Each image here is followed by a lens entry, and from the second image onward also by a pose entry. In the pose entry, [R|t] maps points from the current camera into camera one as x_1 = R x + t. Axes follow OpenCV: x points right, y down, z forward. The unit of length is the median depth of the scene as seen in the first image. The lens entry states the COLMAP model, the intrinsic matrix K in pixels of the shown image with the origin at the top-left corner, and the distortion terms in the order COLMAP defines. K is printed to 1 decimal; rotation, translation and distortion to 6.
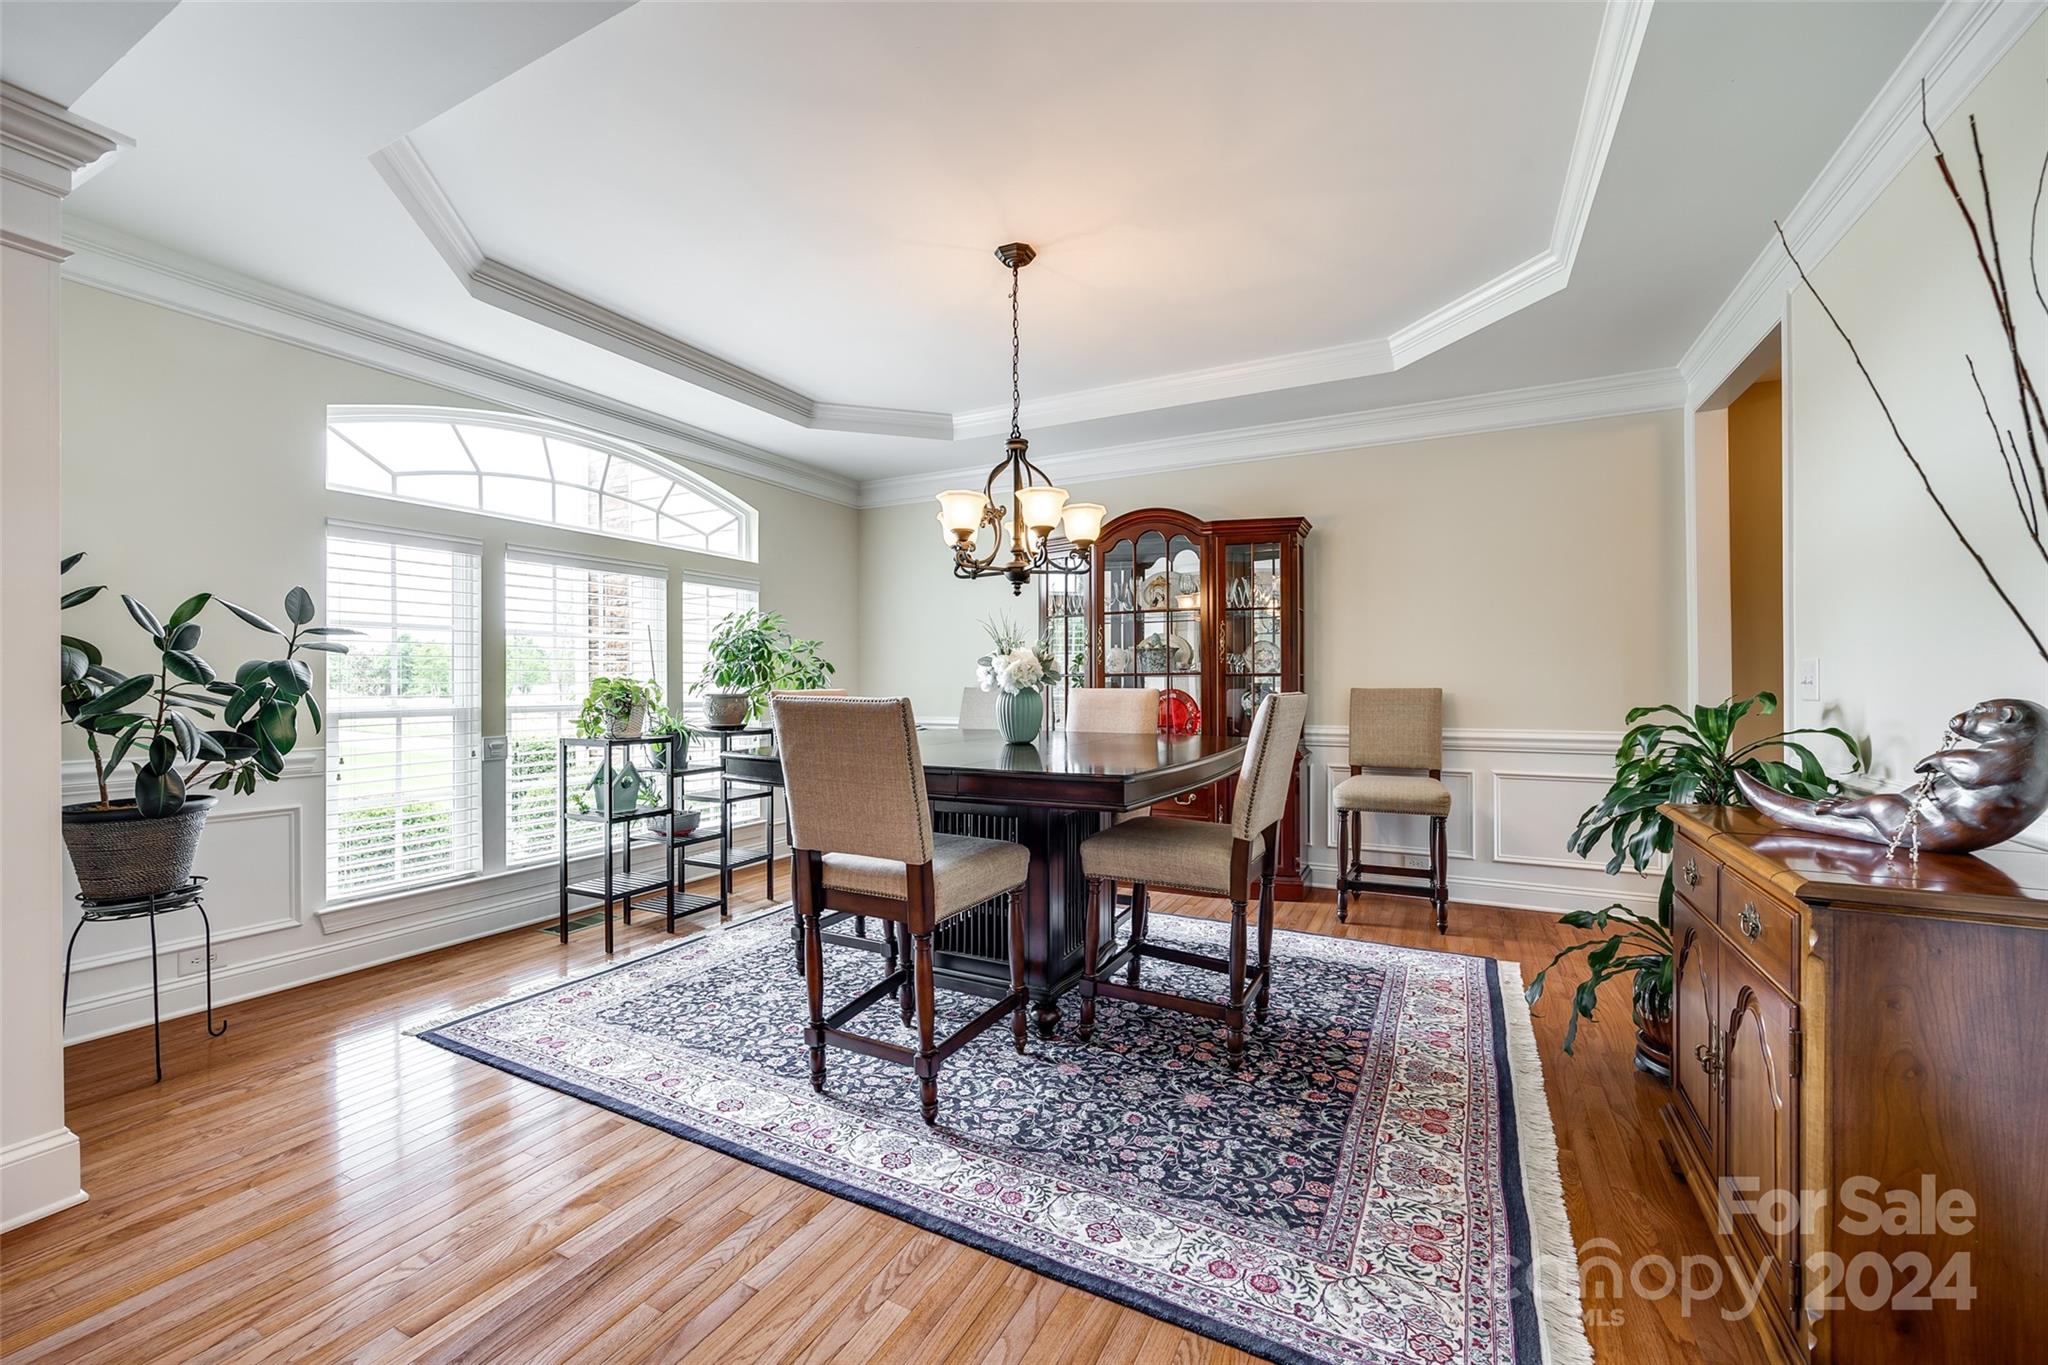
lens RADIAL K [[820.0, 0, 1016.0], [0, 820.0, 683.9], [0, 0, 1]] dist [-0.001651, -0.000254]
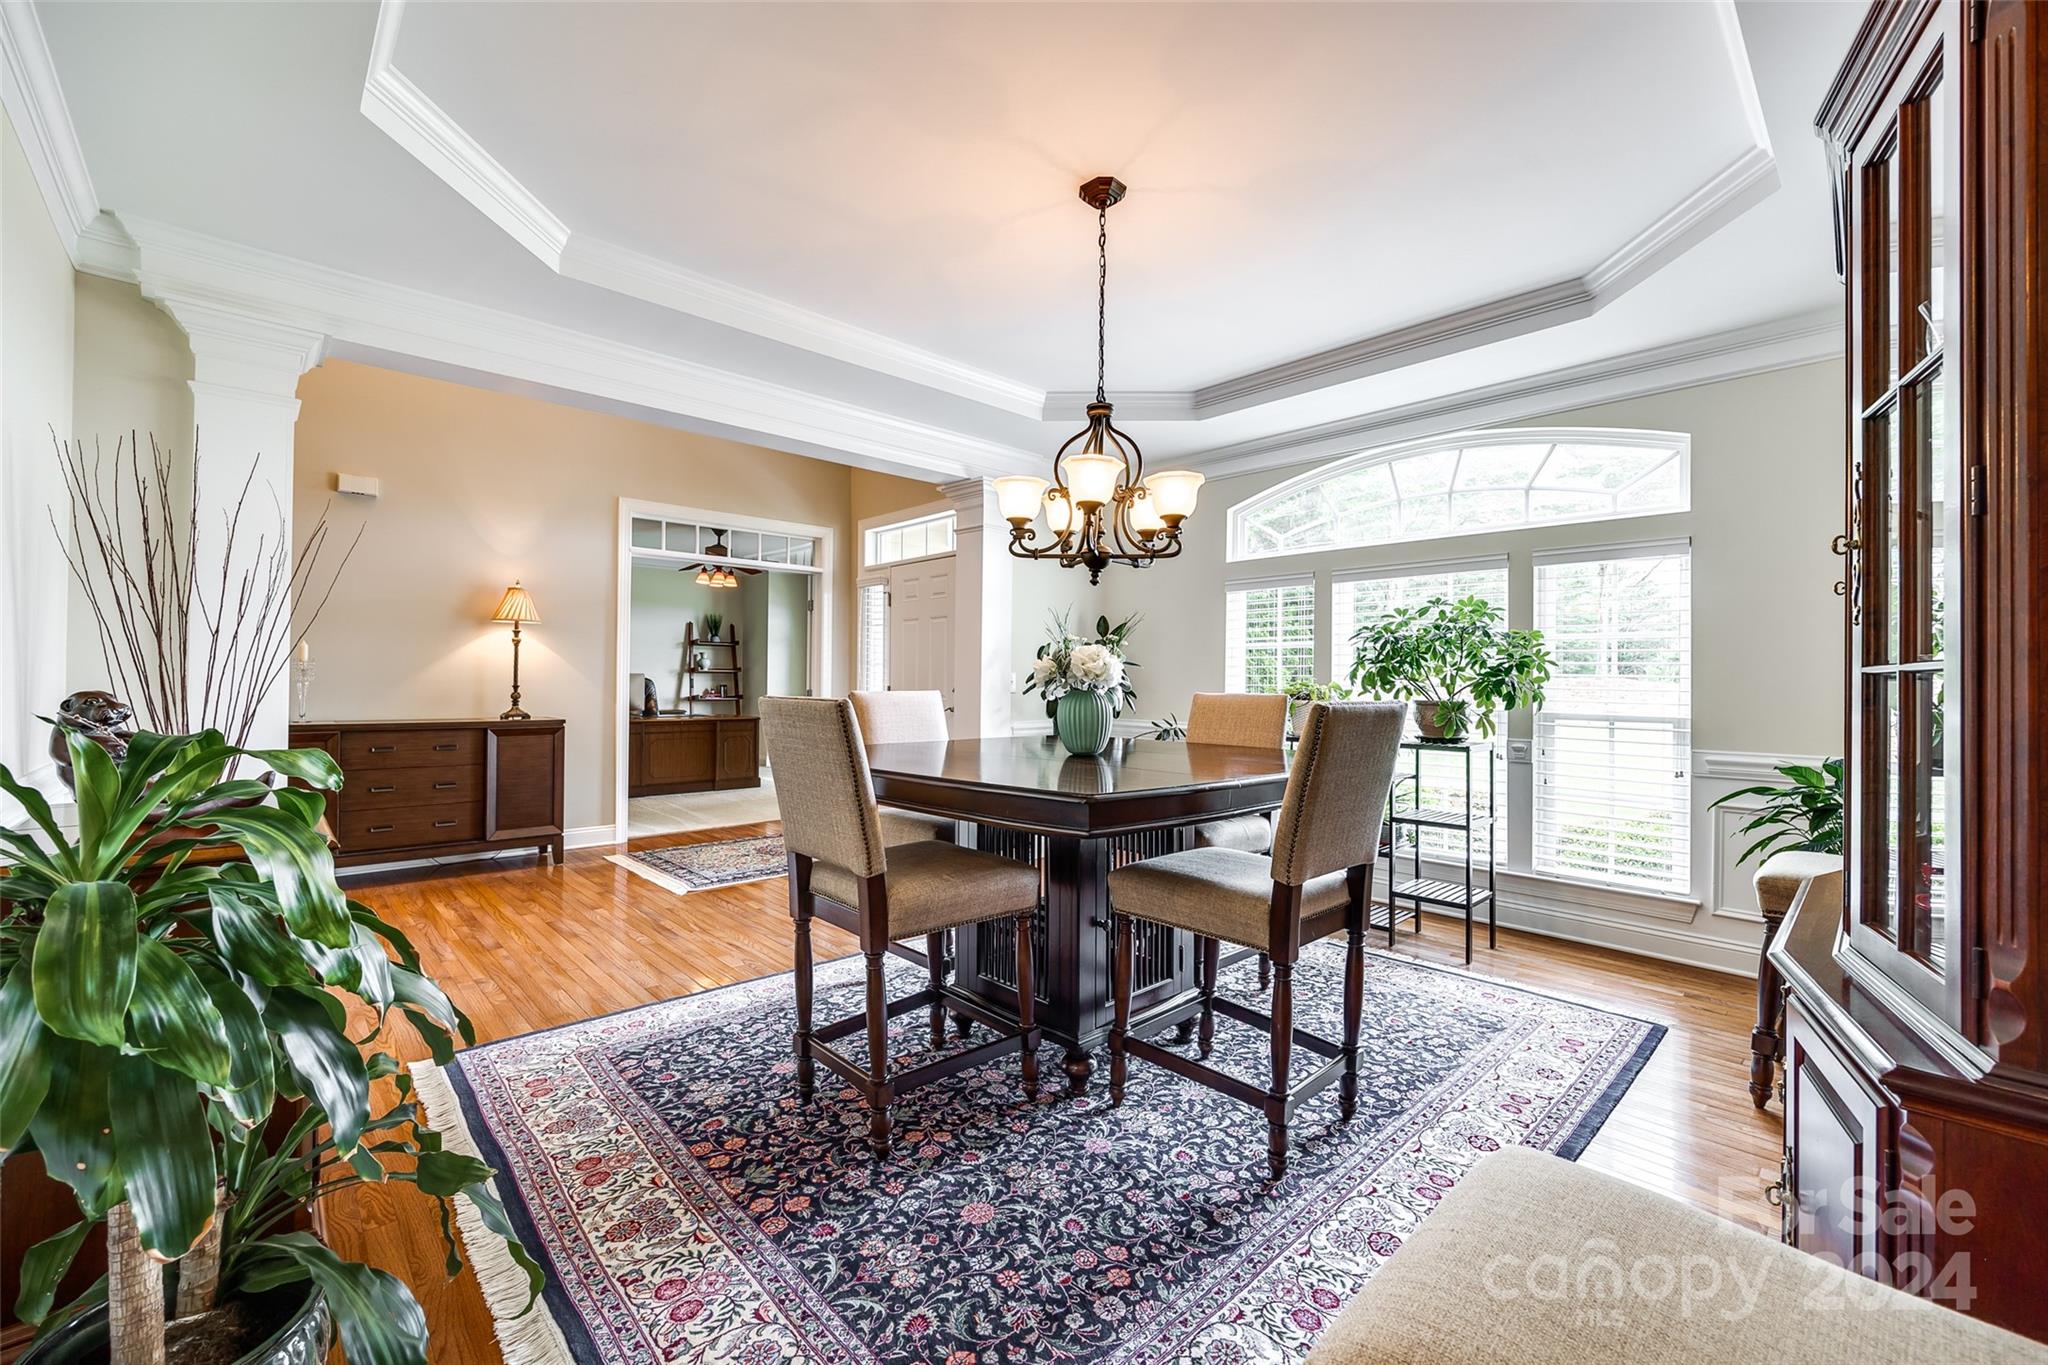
lens RADIAL K [[820.0, 0, 1015.3], [0, 820.0, 683.2], [0, 0, 1]] dist [-0.001651, -0.000254]
pose [[-0.324921, 0.003266, -0.945736, 1.247276], [-0.013506, 0.999876, 0.008093, -0.016641], [0.945645, 0.015403, -0.324836, 1.774267]]
